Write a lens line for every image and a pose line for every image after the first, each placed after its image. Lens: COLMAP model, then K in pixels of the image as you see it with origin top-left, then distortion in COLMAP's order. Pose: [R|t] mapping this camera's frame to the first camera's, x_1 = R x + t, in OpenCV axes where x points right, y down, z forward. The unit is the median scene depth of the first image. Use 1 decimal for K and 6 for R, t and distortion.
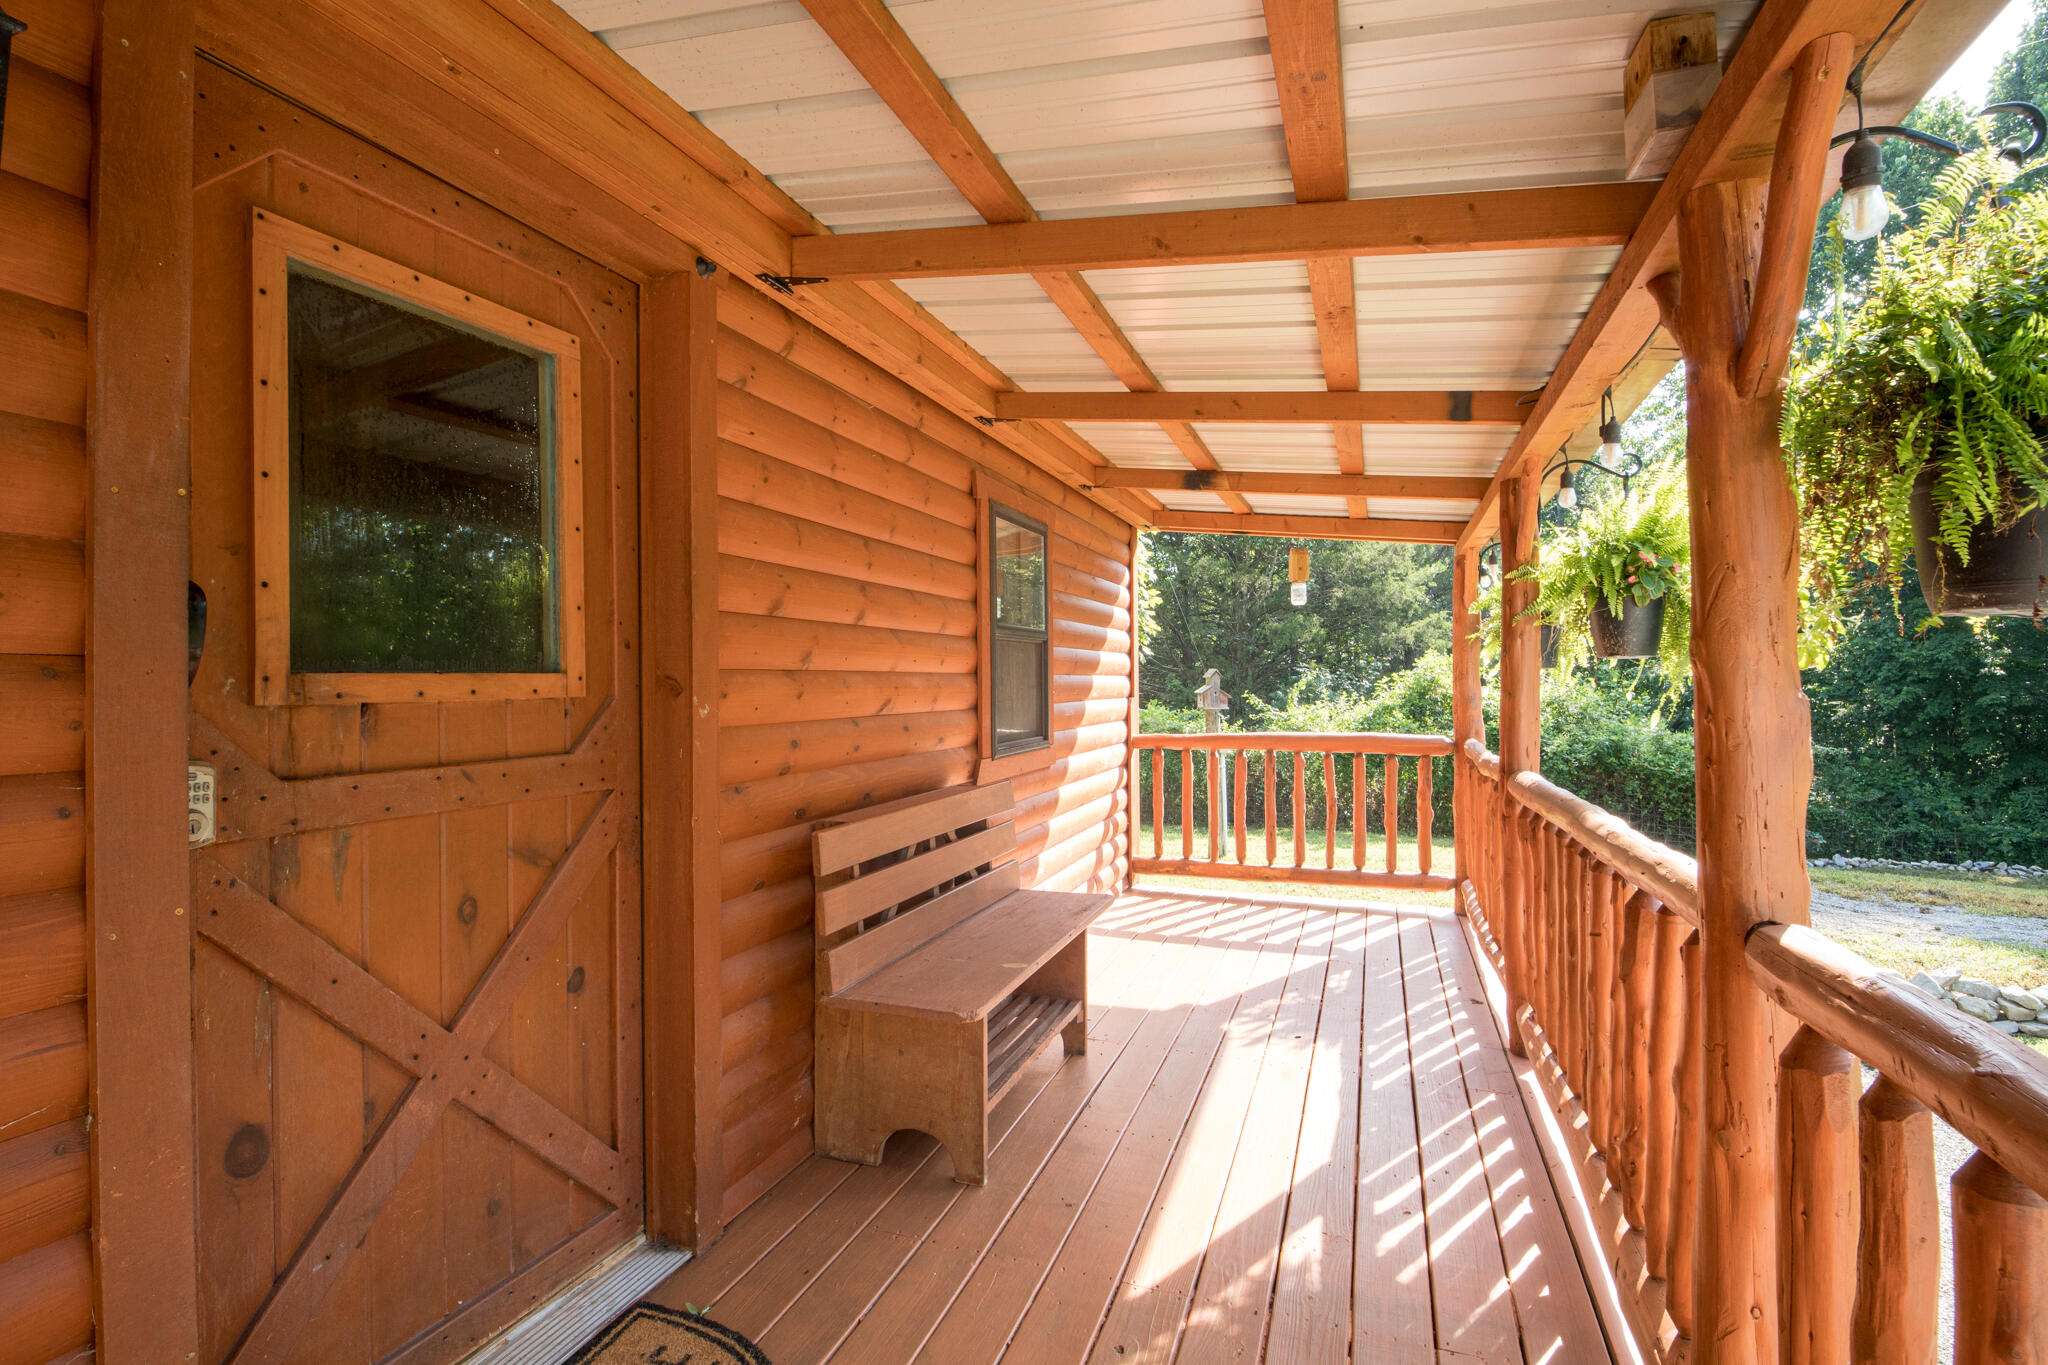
lens RADIAL K [[973.6, 0, 1008.1], [0, 973.6, 684.1], [0, 0, 1]] dist [0.009229, -0.013335]
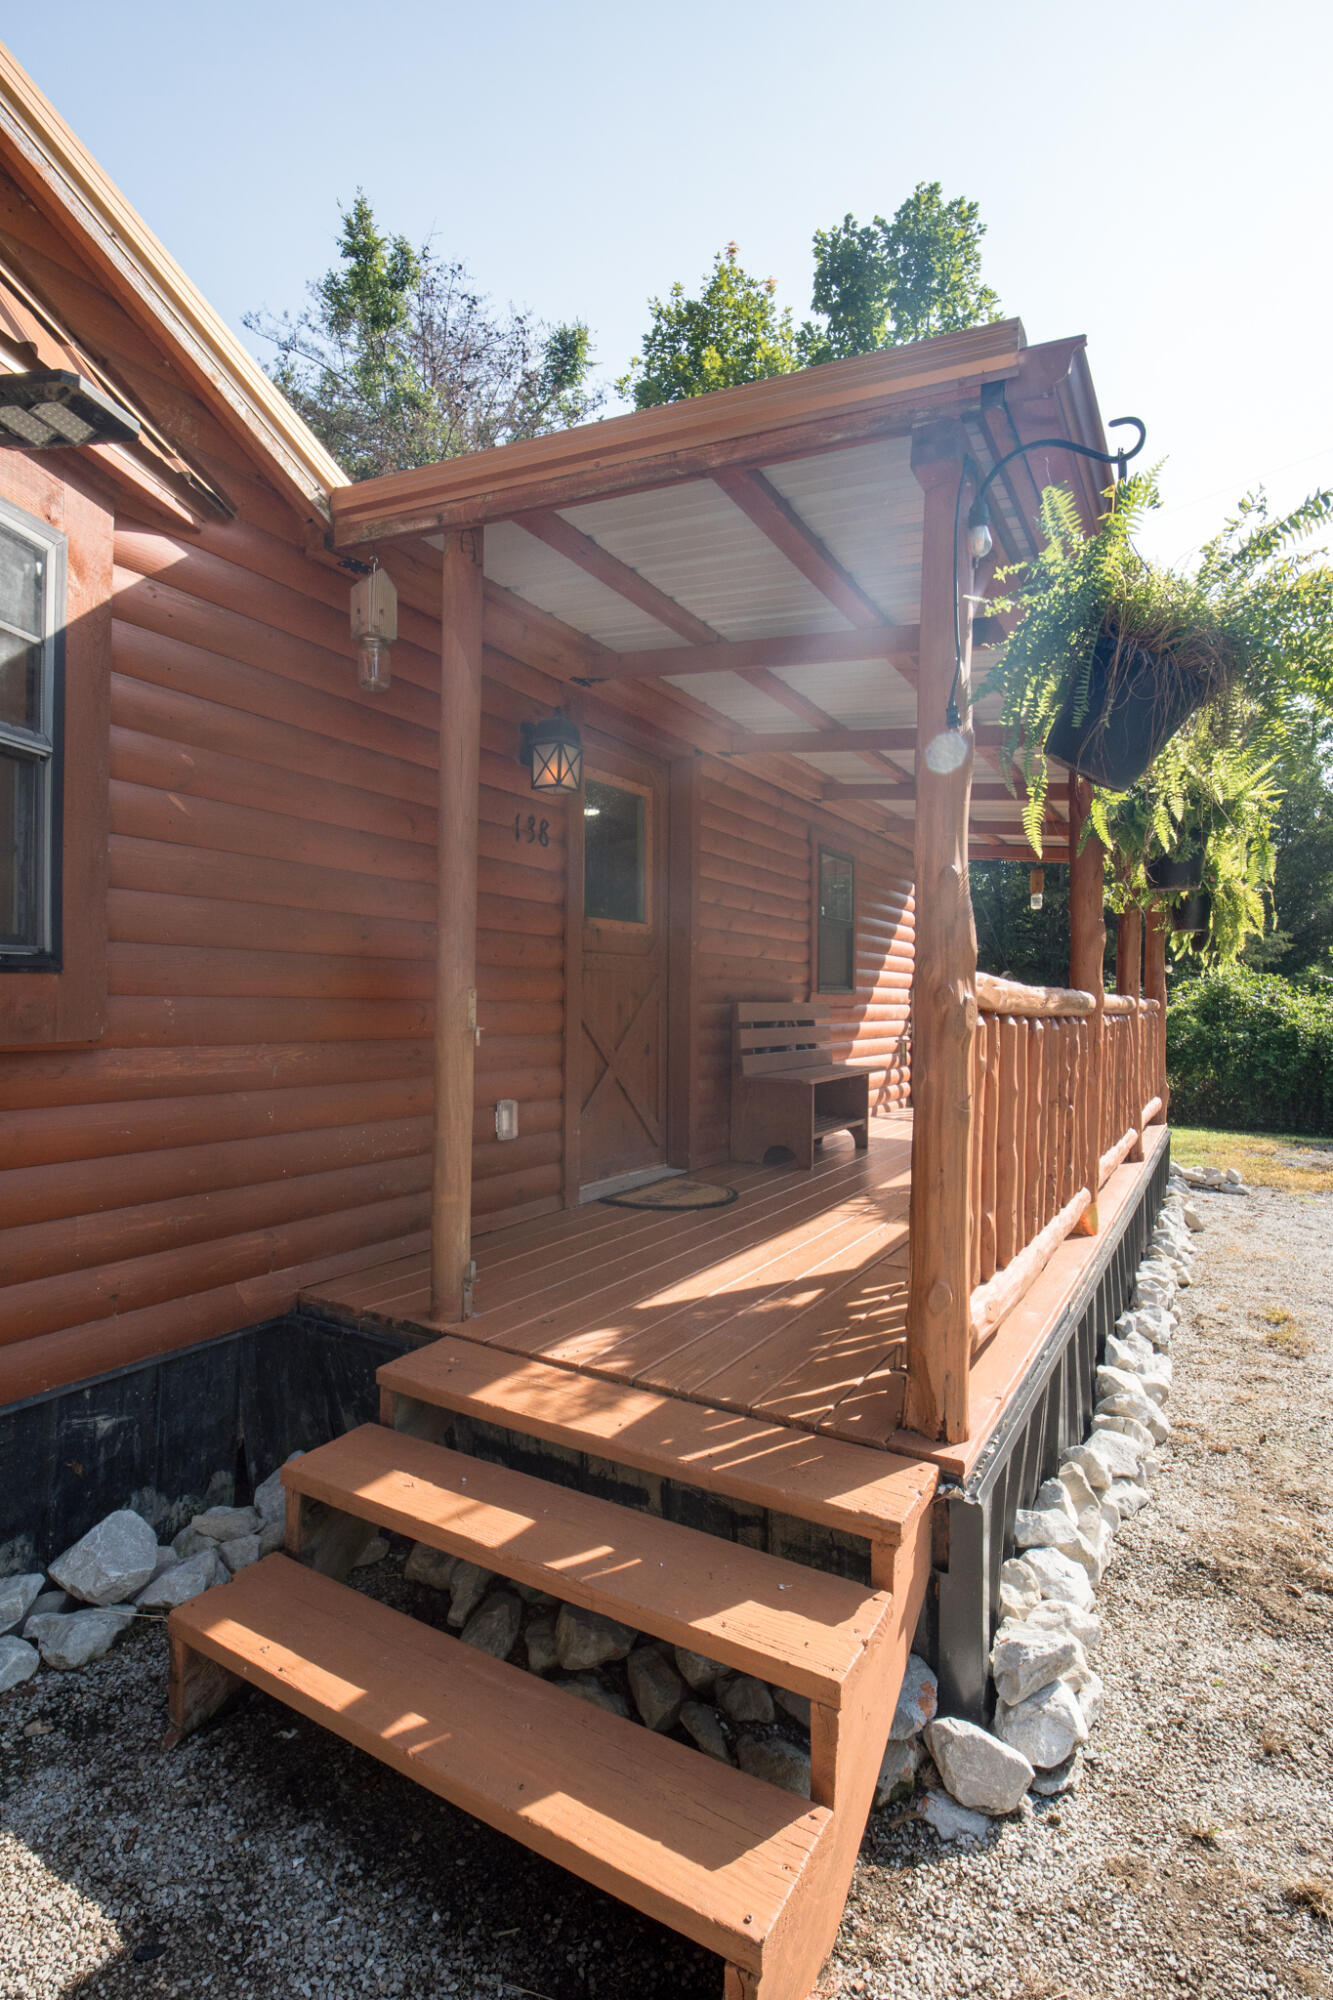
lens RADIAL K [[950.8, 0, 664.5], [0, 950.8, 1006.7], [0, 0, 1]] dist [0.009229, -0.013335]
pose [[0.984565, 0.016676, -0.174221, 0.012580], [-0.015866, 0.999856, 0.006042, 0.113974], [0.174296, -0.003184, 0.984688, -0.860850]]
